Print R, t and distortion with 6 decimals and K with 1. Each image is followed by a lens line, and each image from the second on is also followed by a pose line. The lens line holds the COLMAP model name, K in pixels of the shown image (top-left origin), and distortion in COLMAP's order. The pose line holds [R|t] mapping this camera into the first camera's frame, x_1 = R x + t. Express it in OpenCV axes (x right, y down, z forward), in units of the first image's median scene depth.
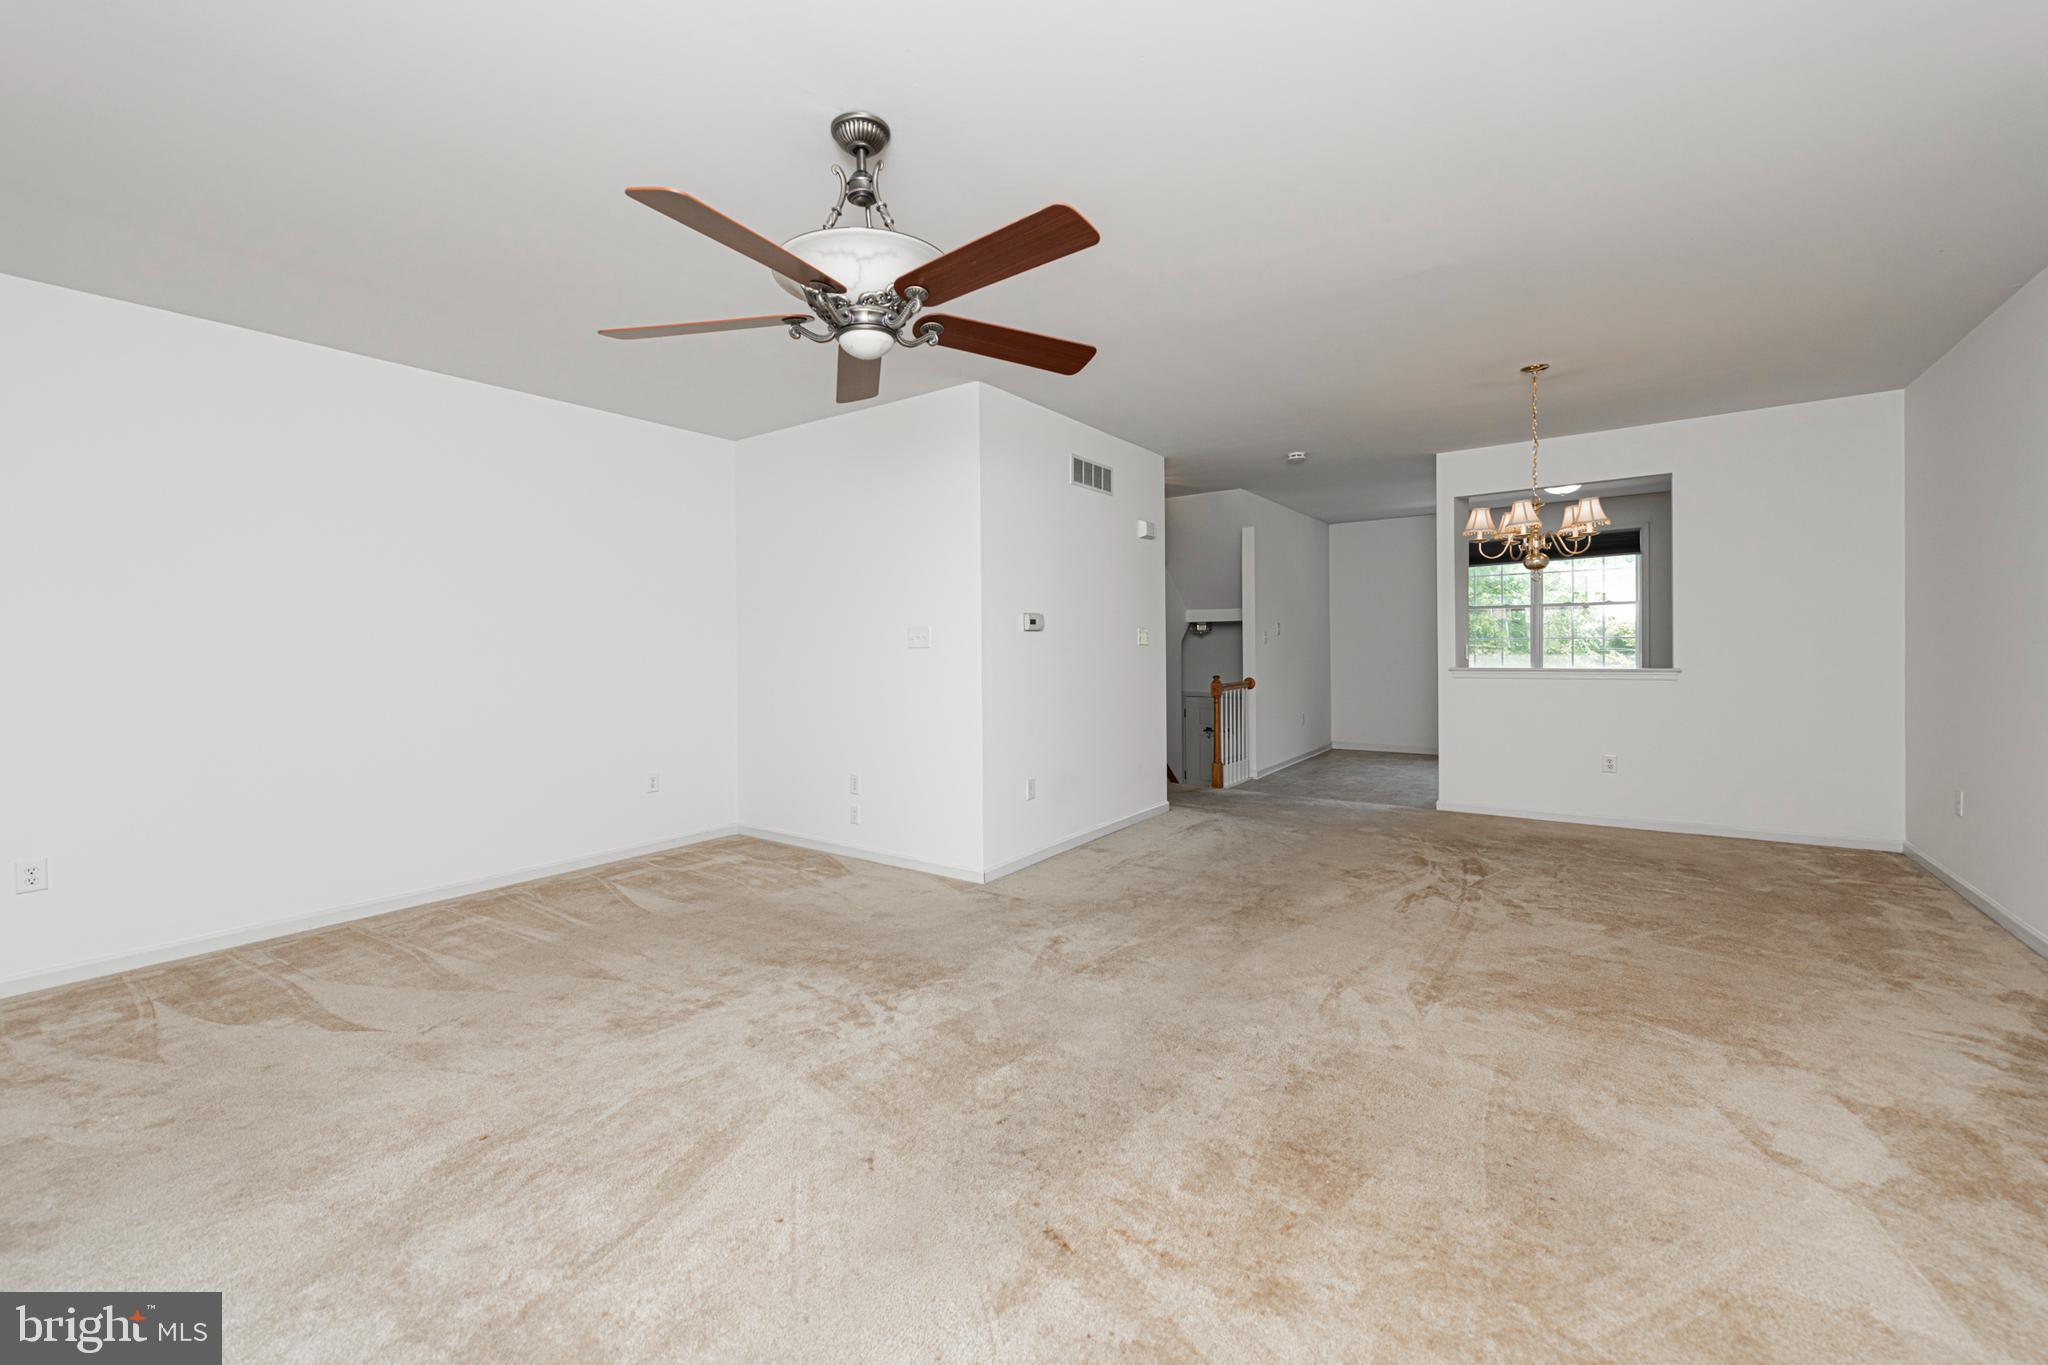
lens RADIAL K [[804.0, 0, 1009.2], [0, 804.0, 661.7], [0, 0, 1]] dist [0.001666, -0.000001]
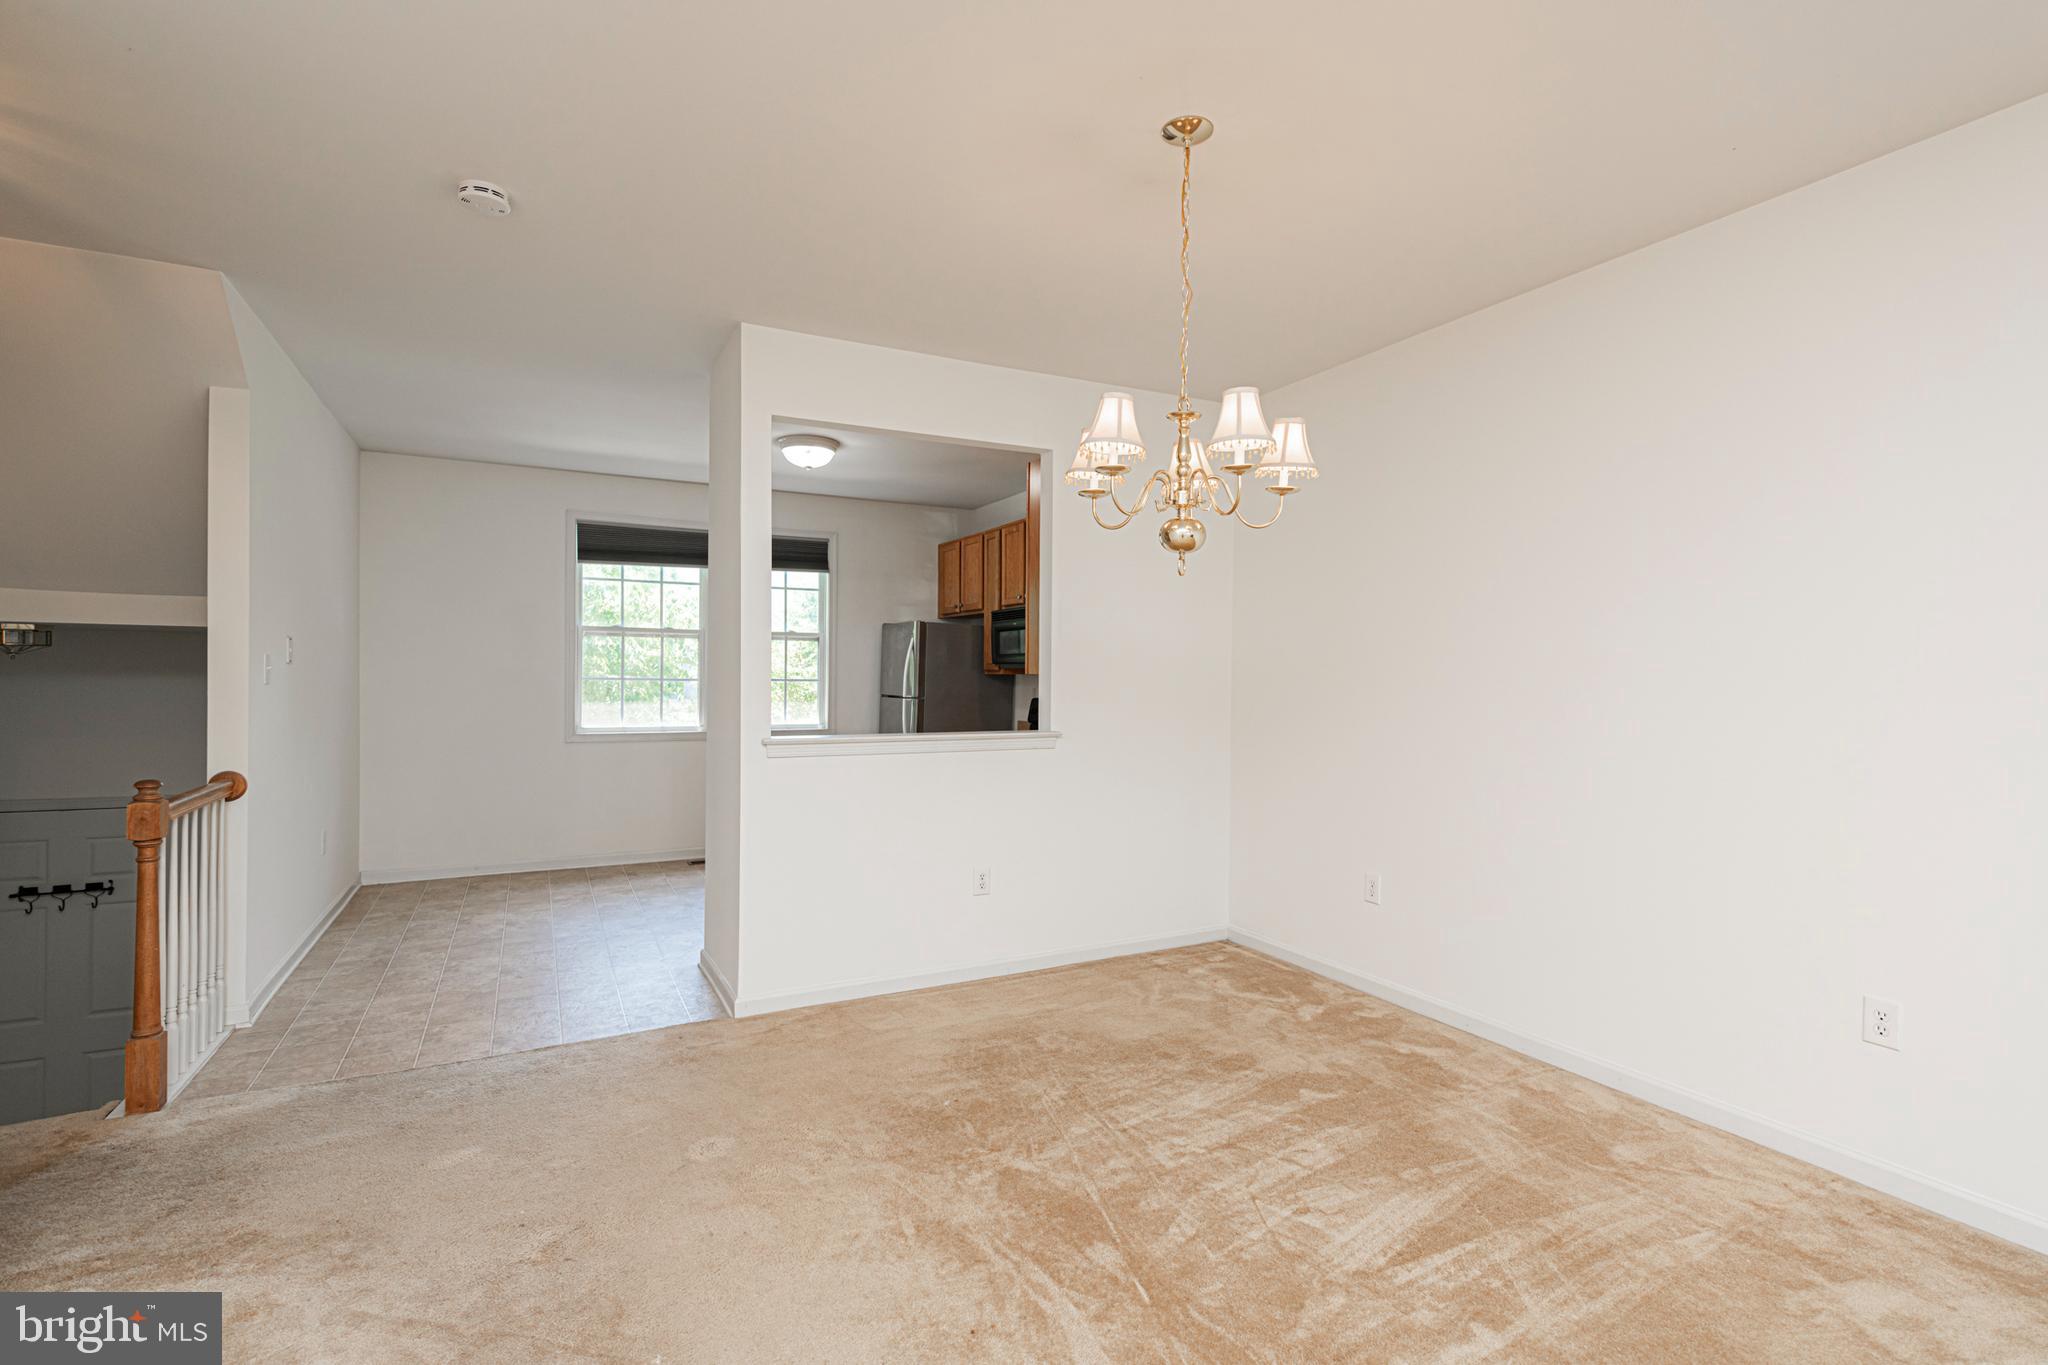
lens RADIAL K [[958.3, 0, 1024.0], [0, 958.3, 682.5], [0, 0, 1]] dist [0.000845, 0.000178]
pose [[0.451362, 0.015851, 0.892200, 0.054800], [0.002126, 0.999820, -0.018839, -0.013996], [-0.892339, 0.010400, 0.451247, 0.440920]]
